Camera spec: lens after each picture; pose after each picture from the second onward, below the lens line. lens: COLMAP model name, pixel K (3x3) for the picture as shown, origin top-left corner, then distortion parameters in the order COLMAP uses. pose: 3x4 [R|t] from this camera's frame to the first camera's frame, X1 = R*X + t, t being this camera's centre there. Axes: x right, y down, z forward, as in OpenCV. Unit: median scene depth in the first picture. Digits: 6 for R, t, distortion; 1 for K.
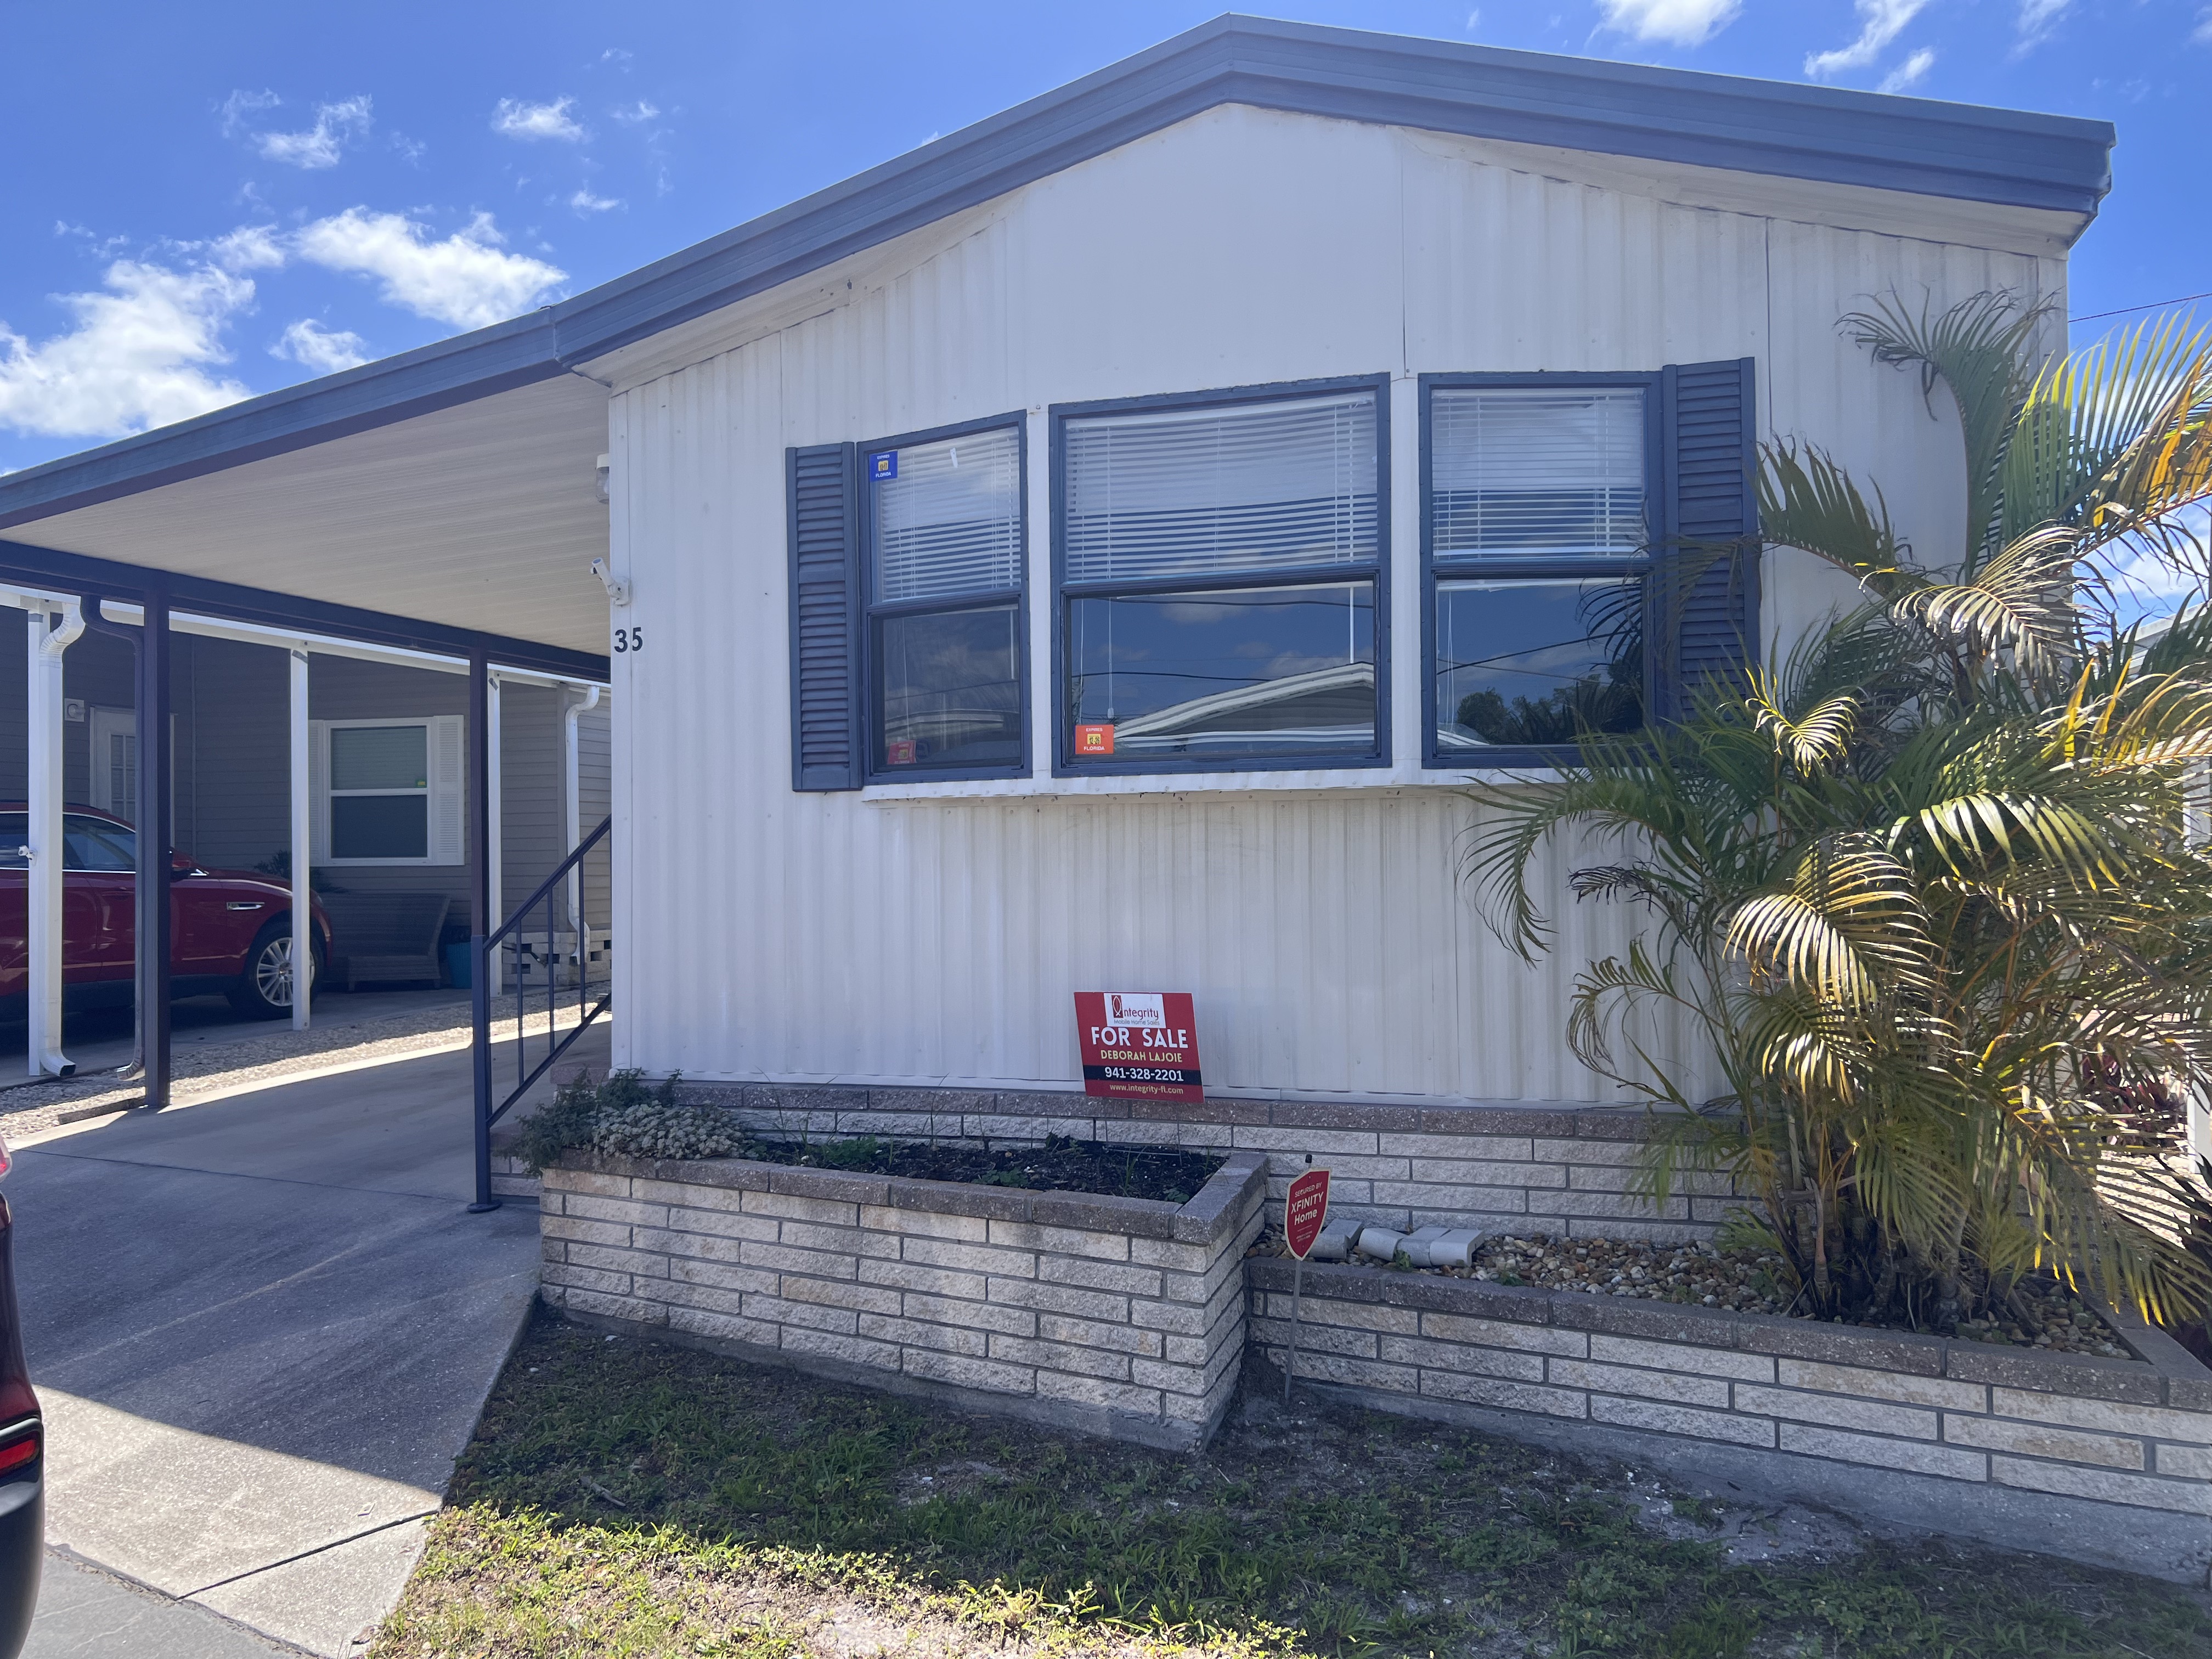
lens RADIAL K [[1684.6, 0, 1092.4], [0, 1684.6, 821.1], [0, 0, 1]] dist [0.058112, -0.067554]
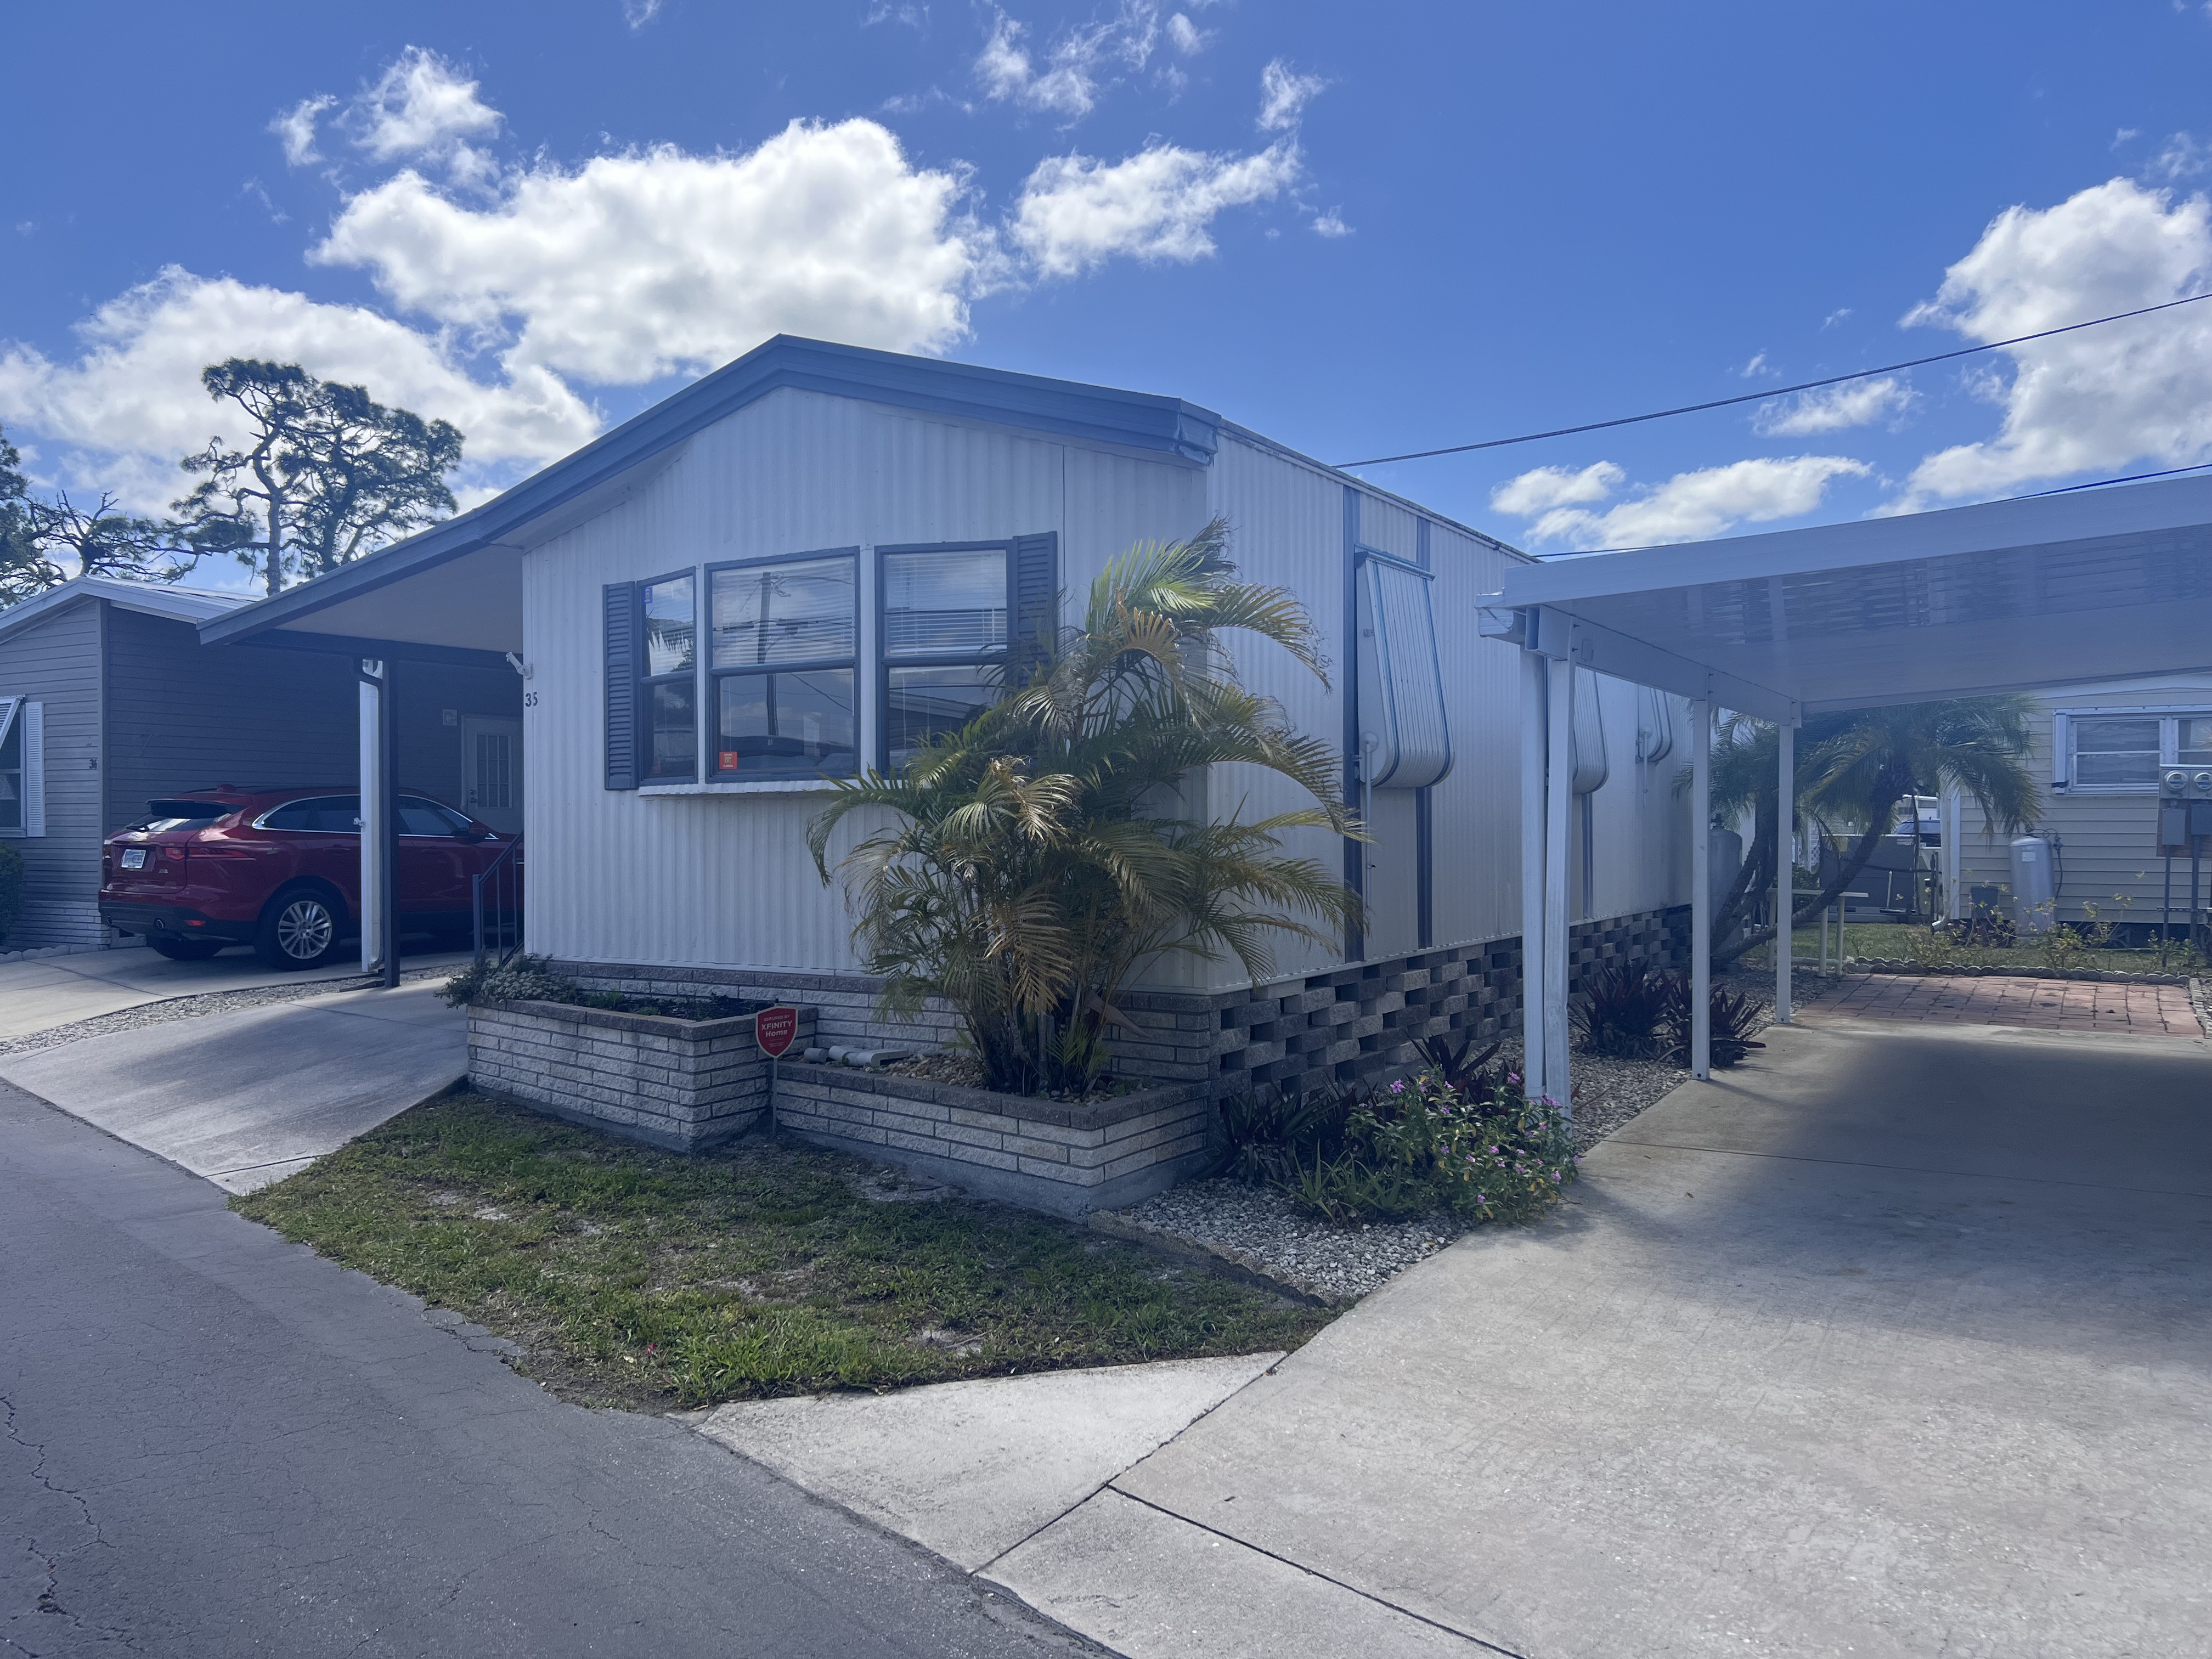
lens RADIAL K [[1684.6, 0, 1117.0], [0, 1684.6, 835.4], [0, 0, 1]] dist [0.058112, -0.067554]
pose [[0.966369, 0.007596, -0.257045, 0.851669], [-0.001115, 0.999678, 0.025352, -0.017933], [0.257155, -0.024213, 0.966067, -0.568125]]
